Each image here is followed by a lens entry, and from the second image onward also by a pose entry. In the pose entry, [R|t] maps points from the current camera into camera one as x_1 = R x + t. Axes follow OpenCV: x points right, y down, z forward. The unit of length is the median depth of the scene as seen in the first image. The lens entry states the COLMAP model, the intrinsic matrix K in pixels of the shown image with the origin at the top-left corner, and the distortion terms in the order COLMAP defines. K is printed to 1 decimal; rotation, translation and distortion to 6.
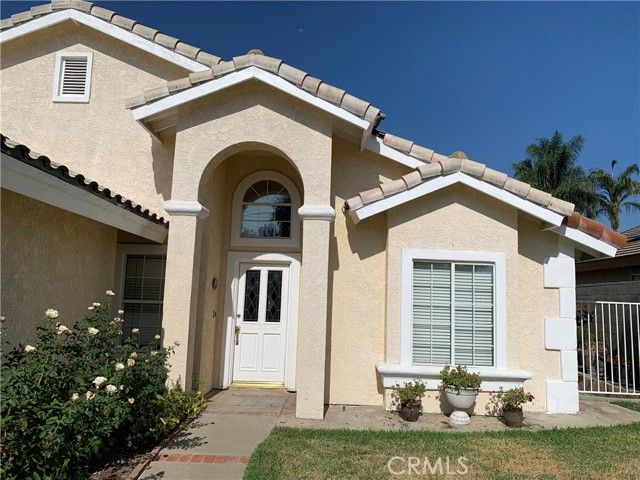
lens RADIAL K [[487.6, 0, 315.4], [0, 487.6, 241.5], [0, 0, 1]] dist [0.049703, -0.053237]
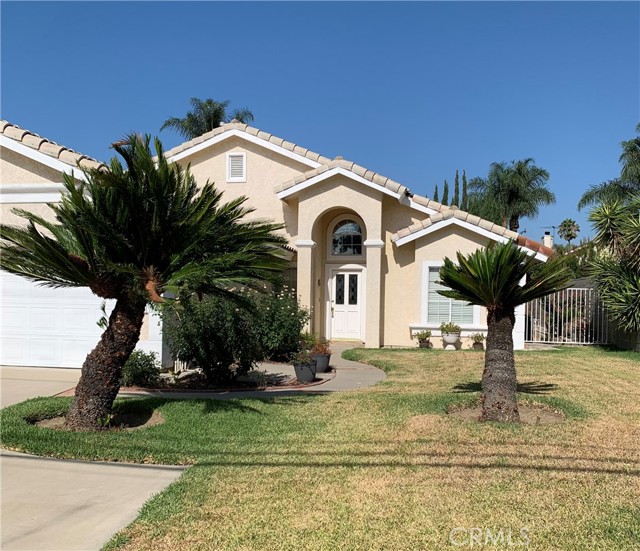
lens RADIAL K [[663.9, 0, 314.7], [0, 663.9, 294.0], [0, 0, 1]] dist [0.058580, 0.000000]
pose [[0.988161, -0.018663, -0.152279, 0.155457], [0.033466, 0.994892, 0.095233, -0.110906], [0.149723, -0.099202, 0.983739, -1.494845]]
